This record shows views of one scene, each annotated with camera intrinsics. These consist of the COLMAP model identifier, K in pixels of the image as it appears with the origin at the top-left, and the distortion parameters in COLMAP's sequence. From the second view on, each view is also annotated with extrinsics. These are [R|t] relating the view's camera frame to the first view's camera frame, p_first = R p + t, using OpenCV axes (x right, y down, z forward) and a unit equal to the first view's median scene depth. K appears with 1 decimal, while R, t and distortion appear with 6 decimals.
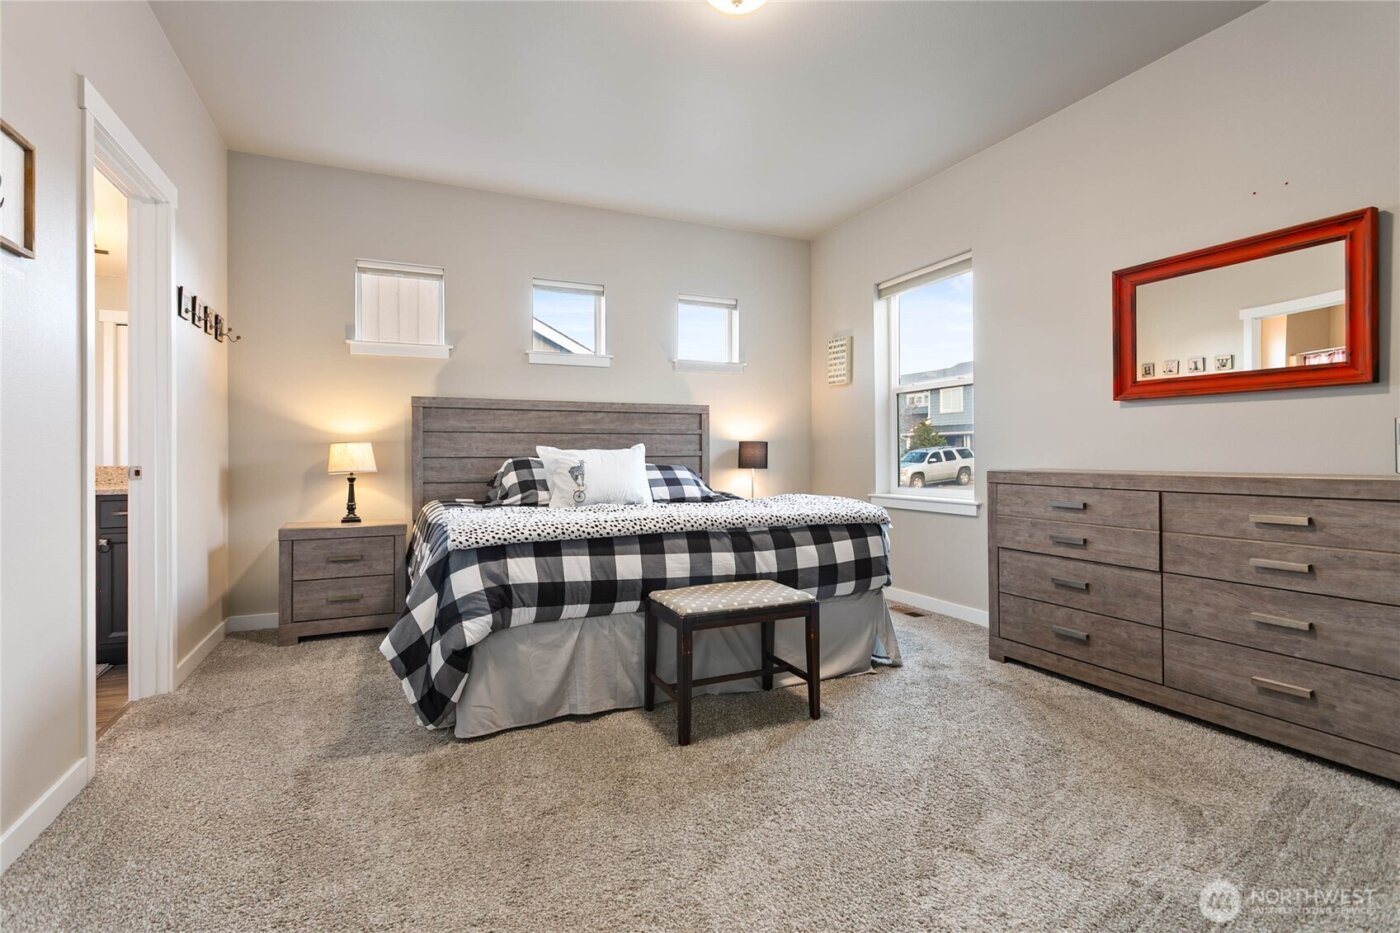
lens RADIAL K [[665.7, 0, 699.6], [0, 665.7, 459.0], [0, 0, 1]] dist [0.000558, 0.000869]
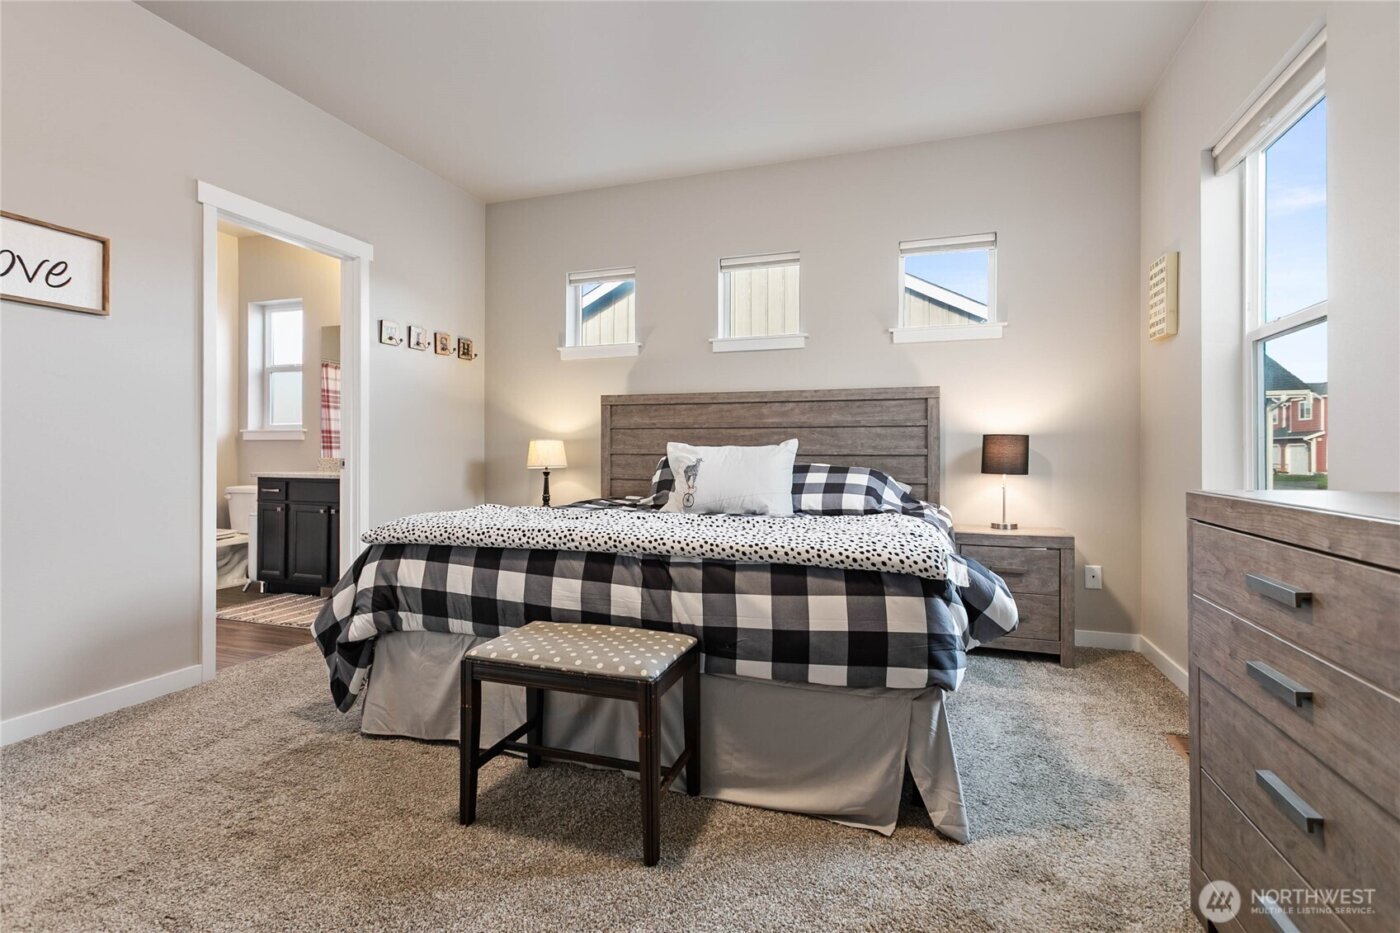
lens RADIAL K [[673.4, 0, 697.0], [0, 673.4, 448.3], [0, 0, 1]] dist [0.004734, 0.000727]
pose [[0.718275, 0.001554, -0.695758, 0.526122], [-0.009962, 0.999918, -0.008052, -0.005633], [0.695689, 0.012715, 0.718231, 0.444752]]
